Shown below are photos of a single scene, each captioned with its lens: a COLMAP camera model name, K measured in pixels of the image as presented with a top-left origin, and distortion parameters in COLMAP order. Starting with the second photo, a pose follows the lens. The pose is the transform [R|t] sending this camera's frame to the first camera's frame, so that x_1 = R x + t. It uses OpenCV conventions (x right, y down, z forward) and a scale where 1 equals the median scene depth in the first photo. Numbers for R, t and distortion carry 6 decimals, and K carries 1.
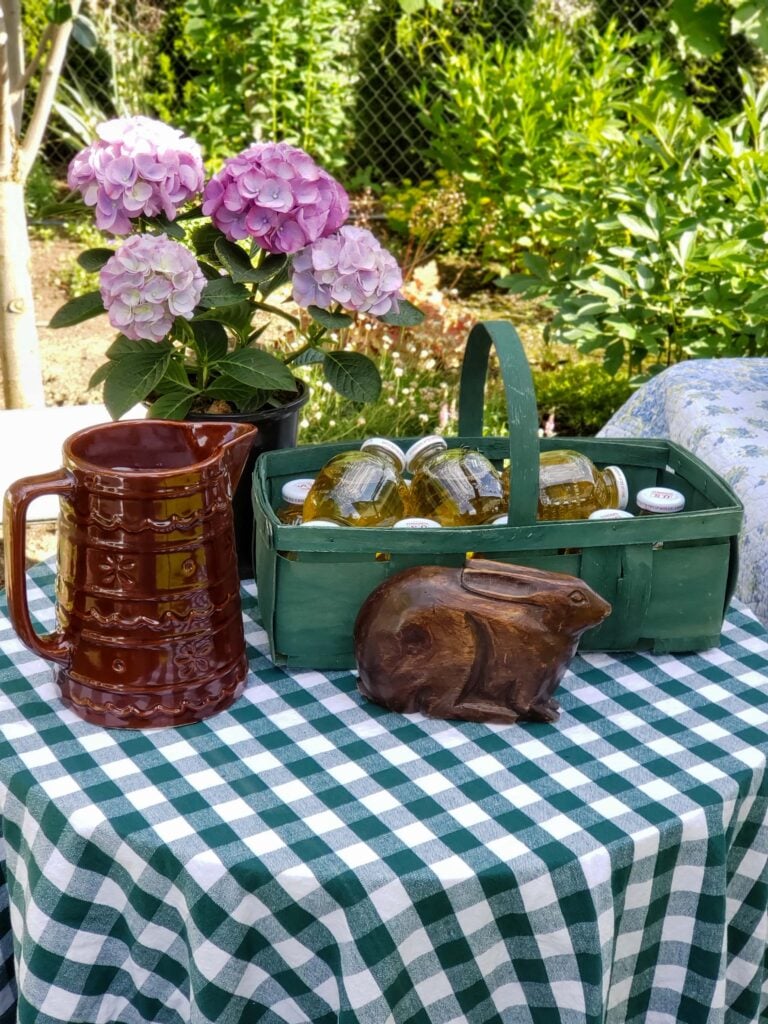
lens RADIAL K [[1496.1, 0, 384.0], [0, 1496.1, 512.0], [0, 0, 1]] dist [0.118457, 0.002169]
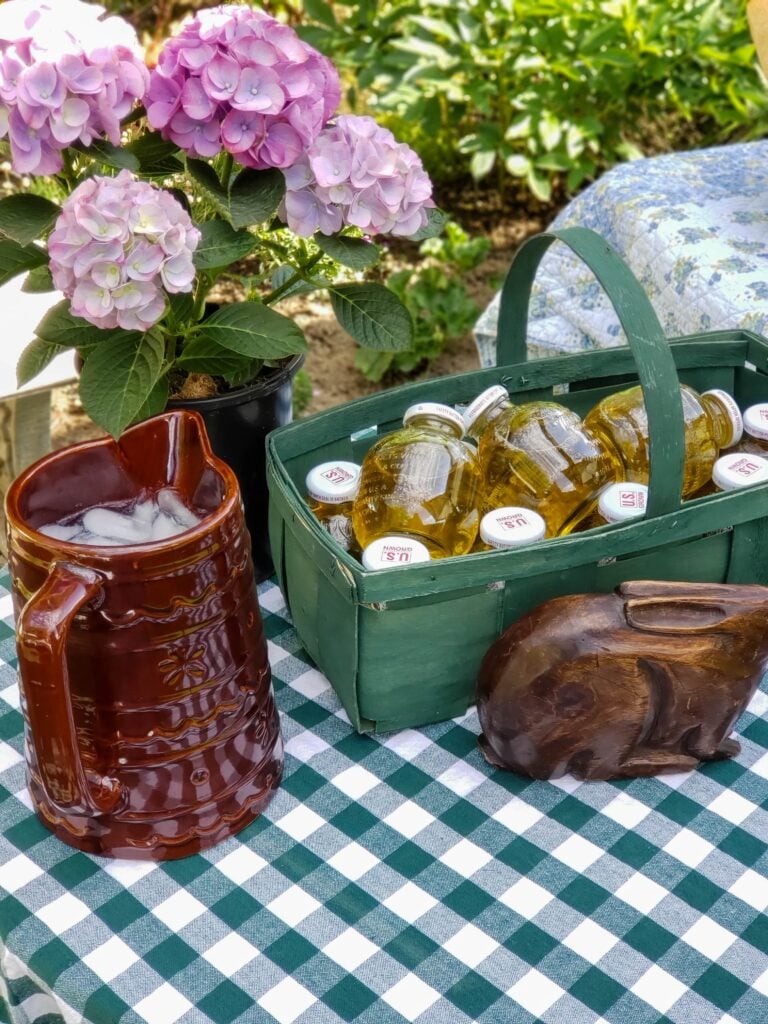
lens RADIAL K [[1509.8, 0, 384.0], [0, 1509.8, 512.0], [0, 0, 1]] dist [0.007375, -0.034841]
pose [[0.973912, -0.156423, 0.164401, -0.162077], [0.123059, 0.972743, 0.196540, -0.149741], [-0.190663, -0.171182, 0.966615, 0.265052]]
